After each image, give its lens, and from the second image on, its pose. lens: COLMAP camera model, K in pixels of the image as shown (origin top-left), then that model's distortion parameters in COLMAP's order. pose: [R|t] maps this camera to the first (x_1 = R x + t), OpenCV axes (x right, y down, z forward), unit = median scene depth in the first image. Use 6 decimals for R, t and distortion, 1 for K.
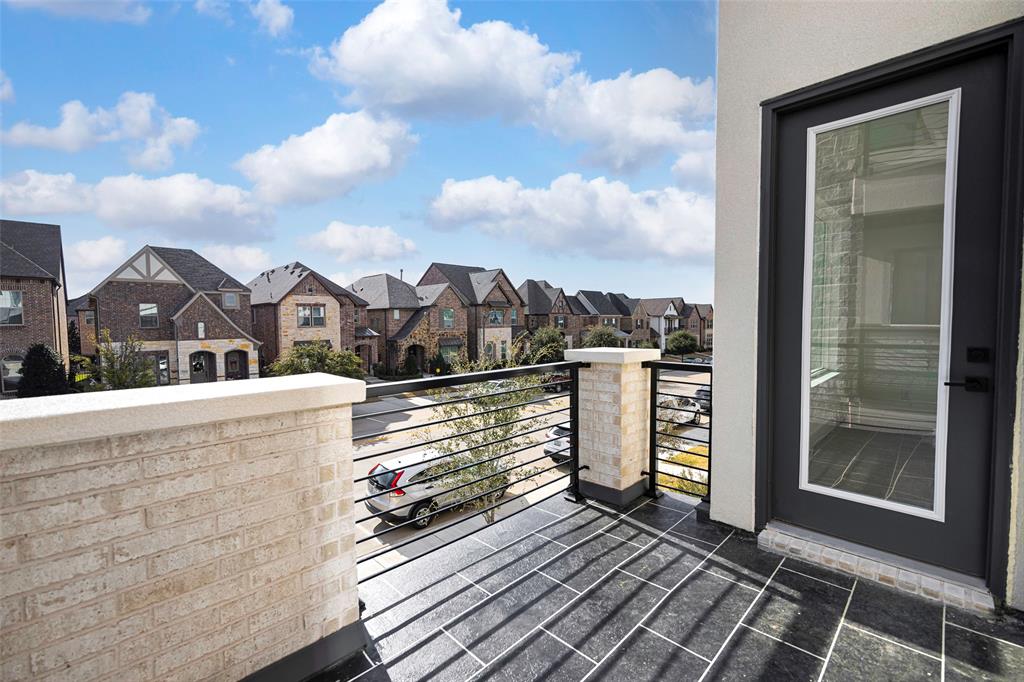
lens RADIAL K [[430.9, 0, 519.9], [0, 430.9, 342.8], [0, 0, 1]] dist [-0.004334, -0.000088]
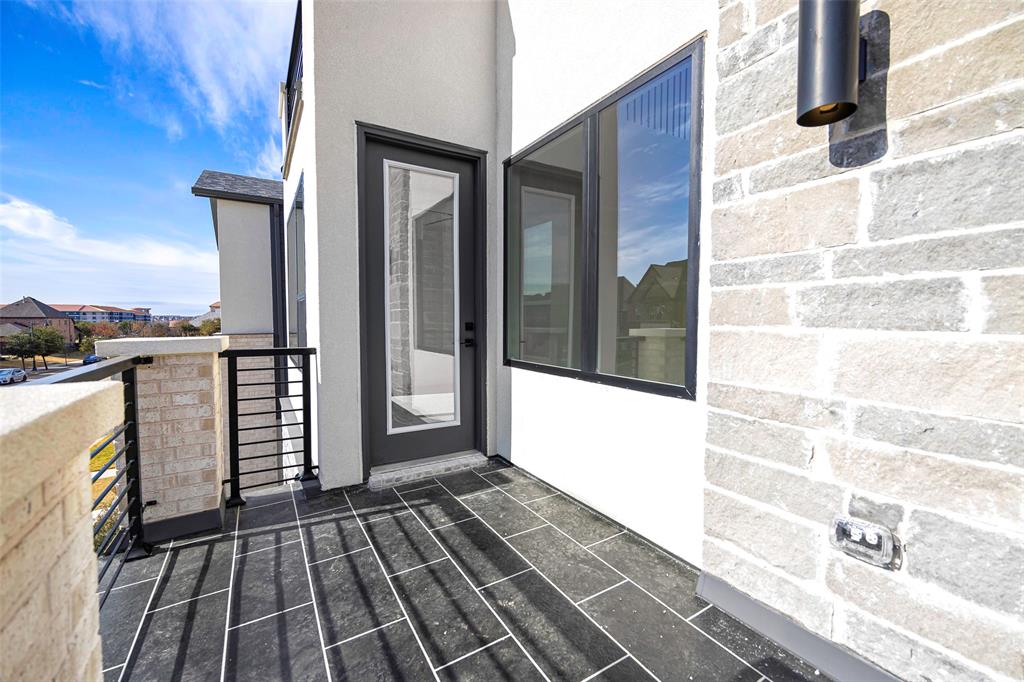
lens RADIAL K [[417.5, 0, 515.9], [0, 417.5, 341.8], [0, 0, 1]] dist [-0.007828, -0.000164]
pose [[0.233548, -0.043772, 0.971359, -0.393441], [0.045568, 0.998381, 0.034033, 0.027388], [-0.971277, 0.036315, 0.235165, 0.259838]]
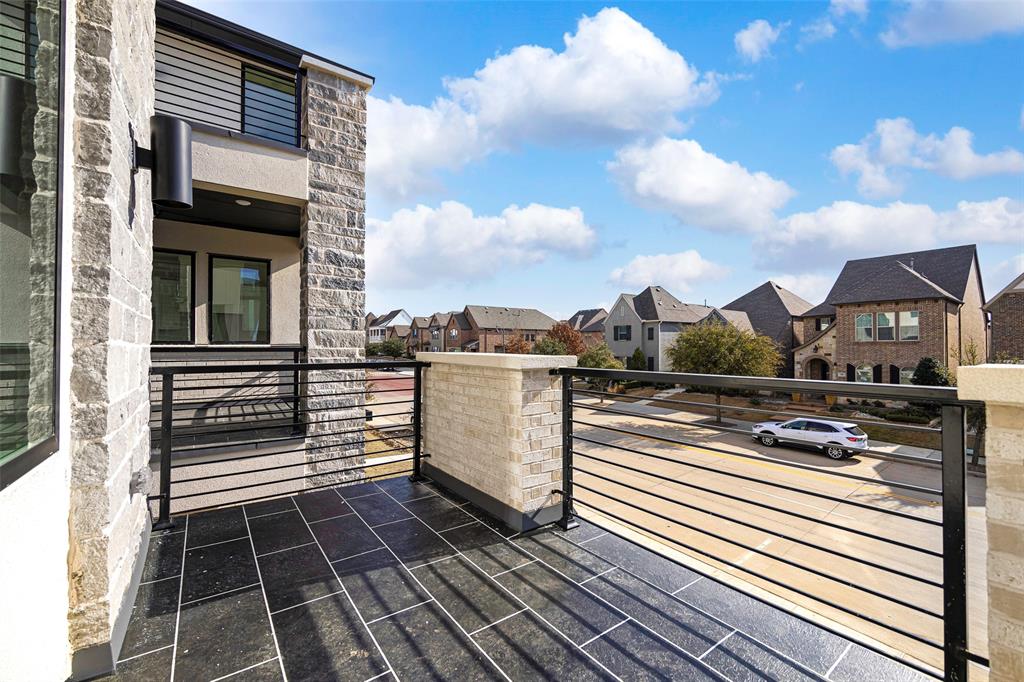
lens RADIAL K [[417.5, 0, 515.9], [0, 417.5, 341.8], [0, 0, 1]] dist [-0.007828, -0.000164]
pose [[-0.141662, 0.002356, -0.989912, 0.633999], [-0.046276, 0.998888, 0.008999, 0.013473], [0.988833, 0.047084, -0.141395, 0.669611]]
